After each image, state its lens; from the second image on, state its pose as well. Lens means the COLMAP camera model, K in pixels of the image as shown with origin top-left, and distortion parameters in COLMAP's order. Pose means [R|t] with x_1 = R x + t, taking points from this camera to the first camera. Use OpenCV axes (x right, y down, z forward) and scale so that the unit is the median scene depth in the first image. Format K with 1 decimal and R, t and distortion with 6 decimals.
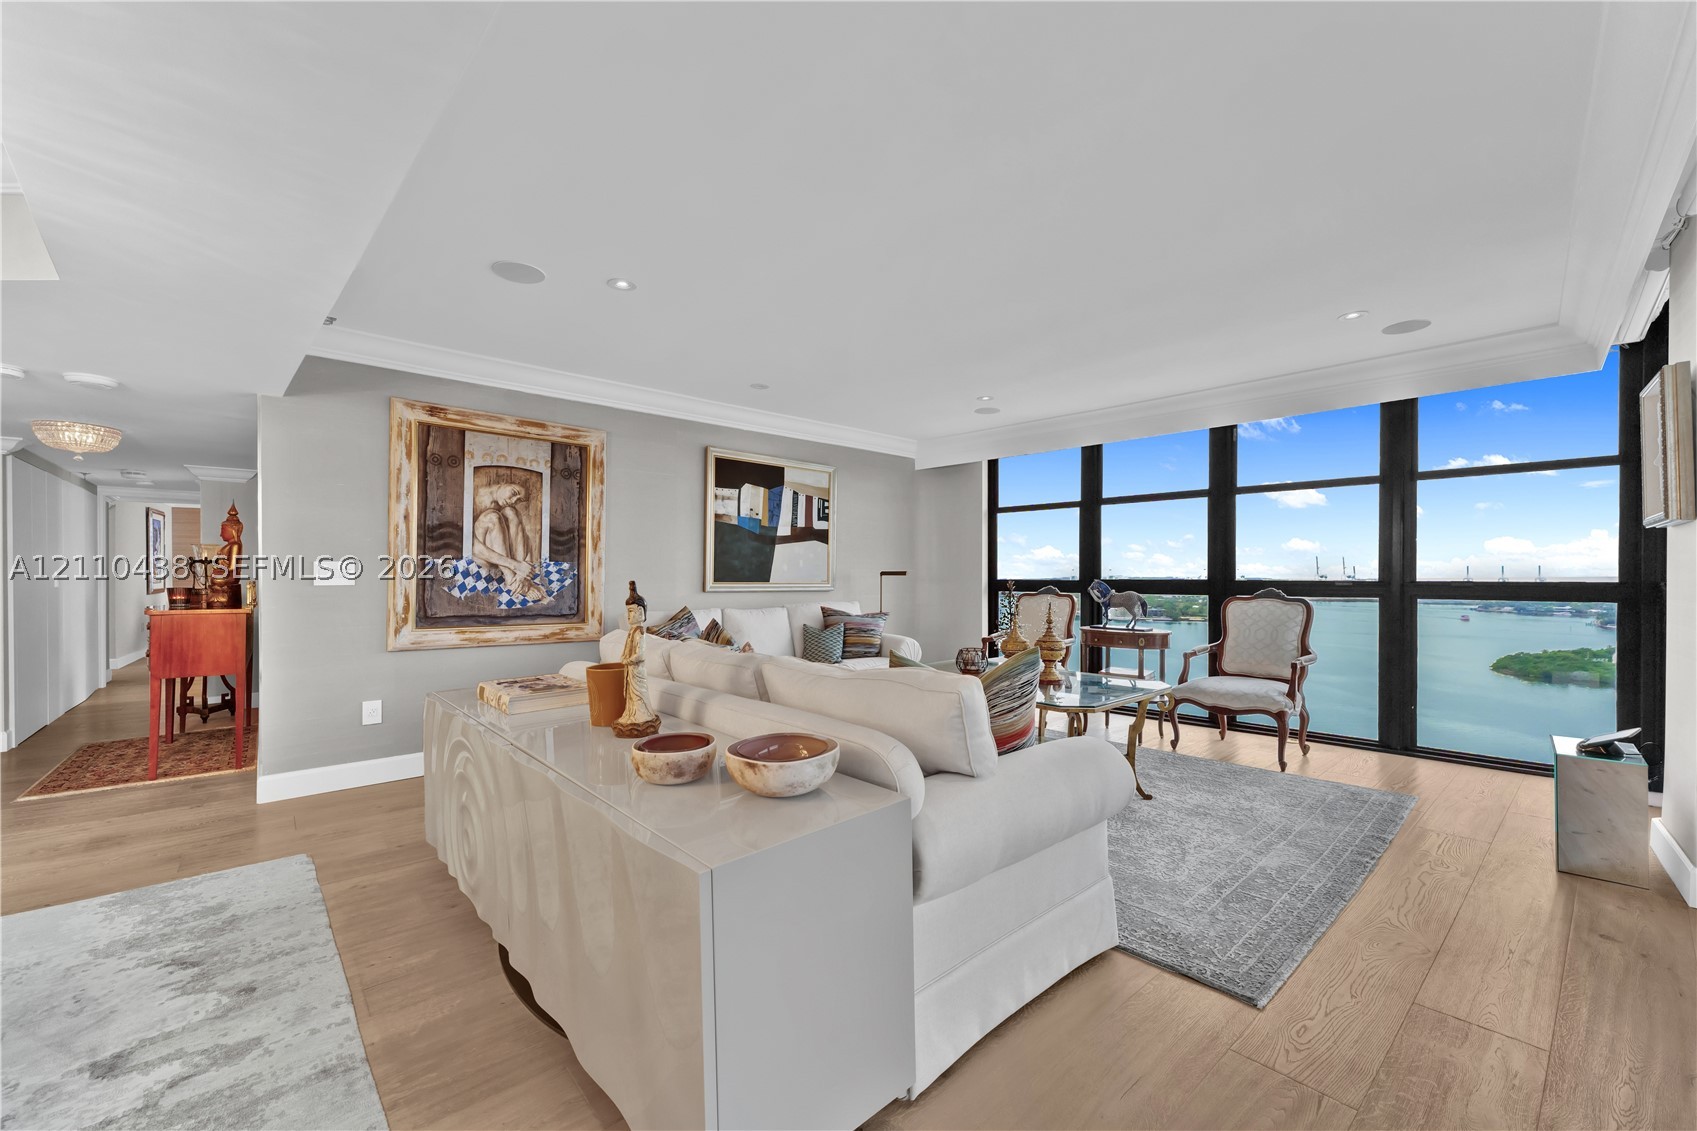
lens RADIAL K [[685.9, 0, 845.9], [0, 685.9, 569.9], [0, 0, 1]] dist [-0.006370, 0.000172]
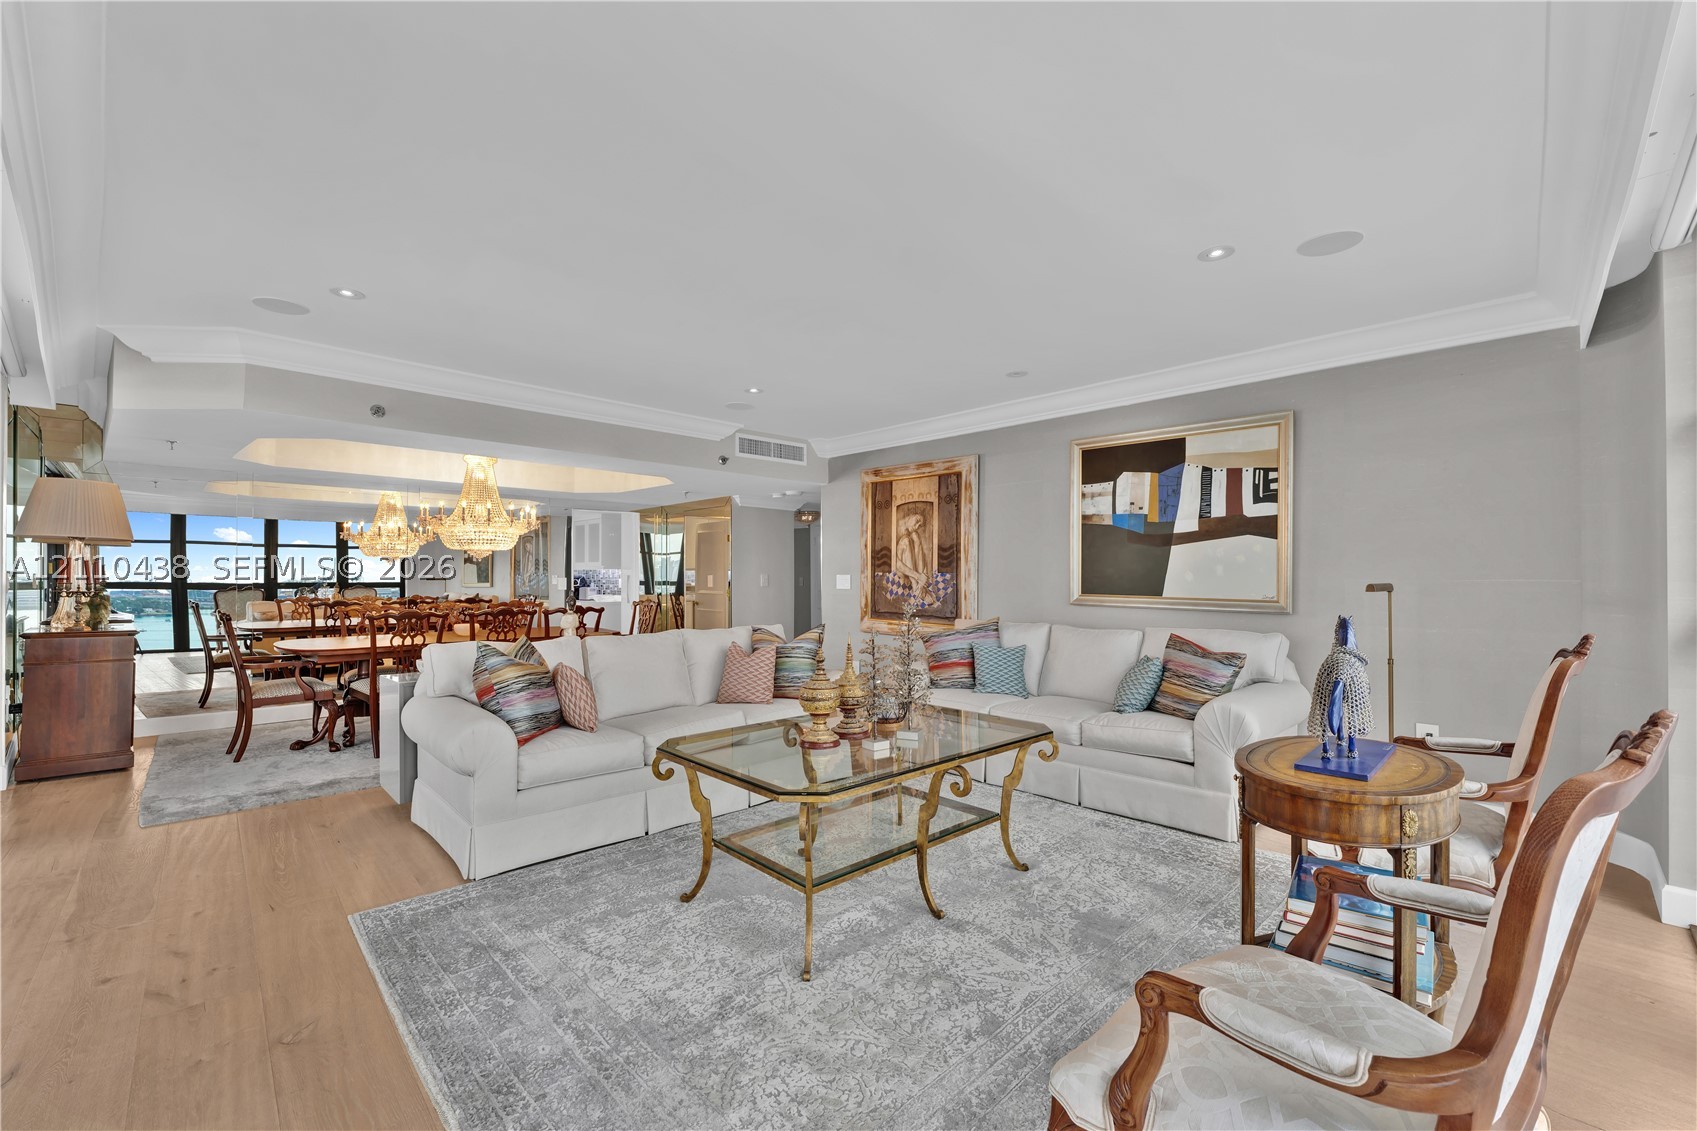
lens RADIAL K [[704.2, 0, 838.9], [0, 704.2, 574.2], [0, 0, 1]] dist [-0.003504, -0.000257]
pose [[0.006696, -0.004961, -0.999965, 0.814264], [0.002786, 0.999984, -0.004942, -0.004410], [0.999974, -0.002752, 0.006710, 0.798740]]
